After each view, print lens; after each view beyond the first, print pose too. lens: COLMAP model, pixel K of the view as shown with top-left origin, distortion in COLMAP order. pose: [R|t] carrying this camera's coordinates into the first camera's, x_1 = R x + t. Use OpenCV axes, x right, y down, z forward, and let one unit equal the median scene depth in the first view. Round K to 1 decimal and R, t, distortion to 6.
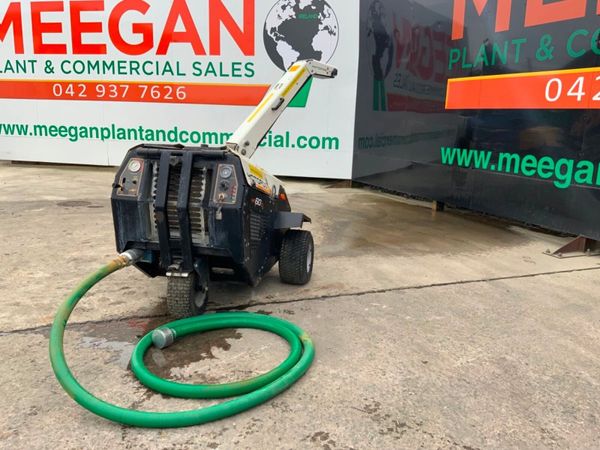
lens RADIAL K [[494.7, 0, 301.8], [0, 494.7, 230.6], [0, 0, 1]] dist [0.073068, -0.134394]
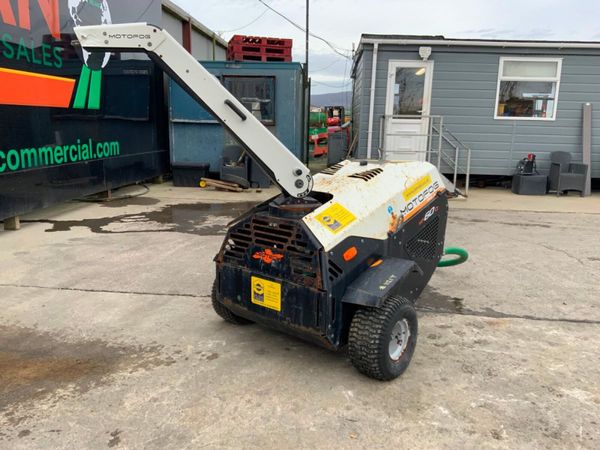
lens RADIAL K [[494.7, 0, 300.1], [0, 494.7, 225.6], [0, 0, 1]] dist [0.073068, -0.134394]
pose [[-0.873391, -0.147423, 0.464171, -0.340758], [0.060173, 0.913117, 0.403233, -0.279637], [-0.483288, 0.380111, -0.788637, 1.141628]]
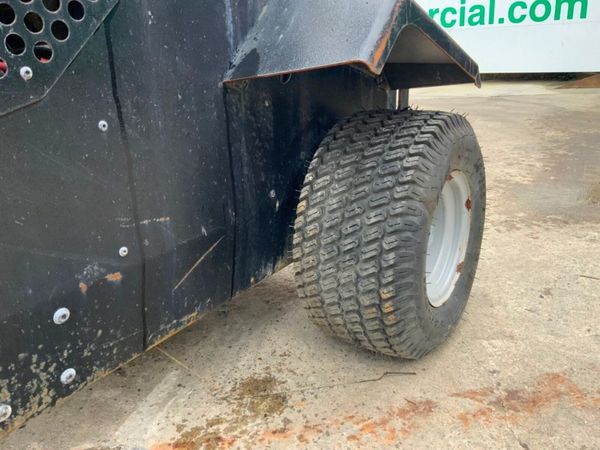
lens RADIAL K [[494.7, 0, 294.6], [0, 494.7, 226.4], [0, 0, 1]] dist [0.073068, -0.134394]
pose [[0.911209, 0.064278, -0.406898, 0.028933], [-0.017123, 0.992808, 0.118489, 0.017751], [0.411588, -0.101001, 0.905756, 0.556583]]
